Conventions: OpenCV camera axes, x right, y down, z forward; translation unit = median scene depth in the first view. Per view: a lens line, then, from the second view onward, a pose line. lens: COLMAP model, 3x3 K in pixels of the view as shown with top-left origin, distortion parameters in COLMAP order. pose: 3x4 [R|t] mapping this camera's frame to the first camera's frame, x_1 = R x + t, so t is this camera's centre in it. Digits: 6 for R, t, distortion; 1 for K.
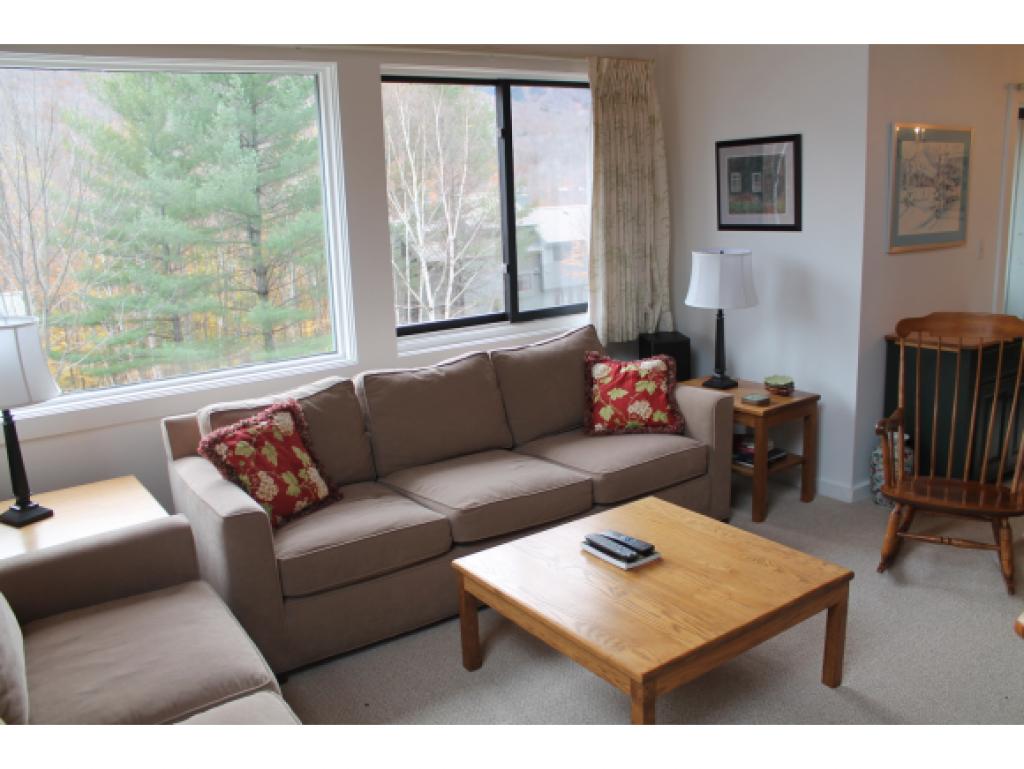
lens RADIAL K [[871.3, 0, 518.4], [0, 871.3, 388.1], [0, 0, 1]] dist [-0.156597, 0.134444]
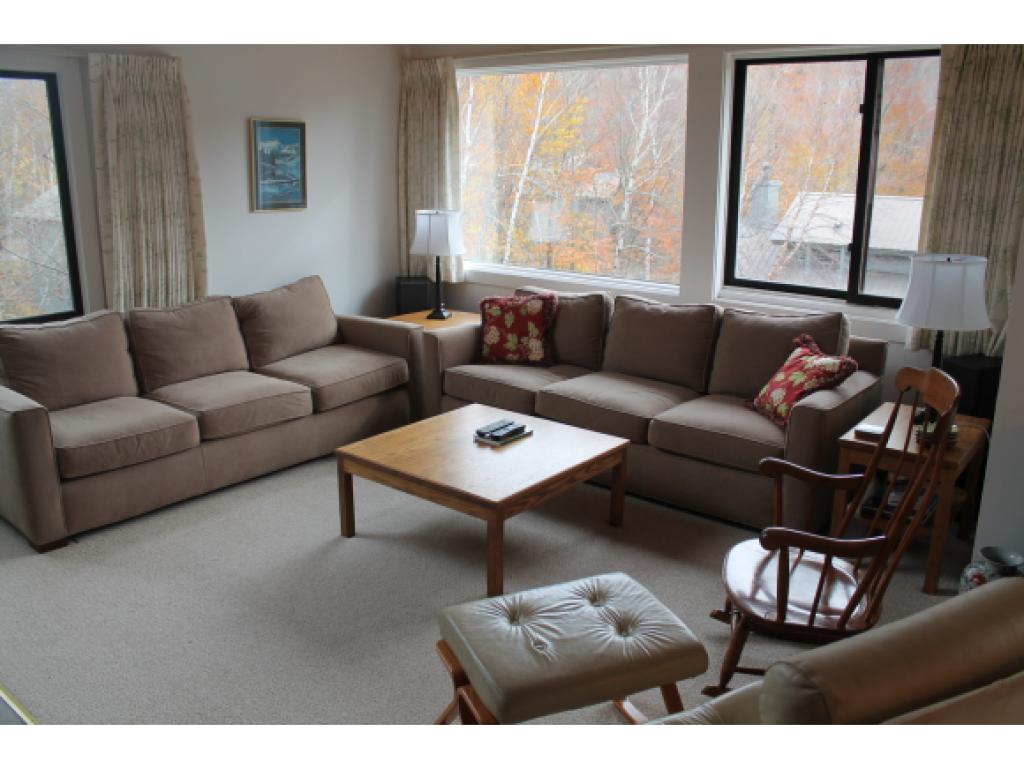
lens RADIAL K [[871.3, 0, 514.9], [0, 871.3, 389.7], [0, 0, 1]] dist [-0.156597, 0.134444]
pose [[0.263886, 0.293953, -0.918671, 1.047071], [-0.238522, 0.942737, 0.233139, -0.151636], [0.934597, 0.157601, 0.318889, 0.454857]]
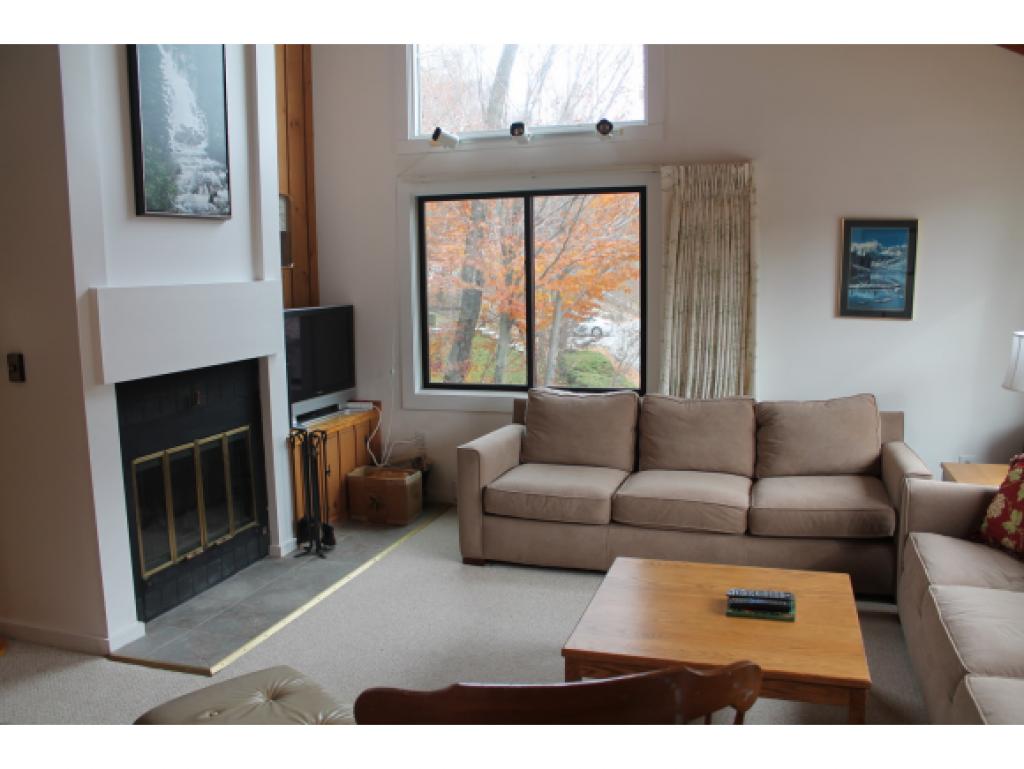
lens RADIAL K [[871.3, 0, 510.7], [0, 871.3, 382.1], [0, 0, 1]] dist [-0.156597, 0.134444]
pose [[-0.794631, 0.124333, -0.594224, 0.725589], [-0.103234, 0.936875, 0.334078, -0.290066], [0.598251, 0.326813, -0.731635, 1.154937]]
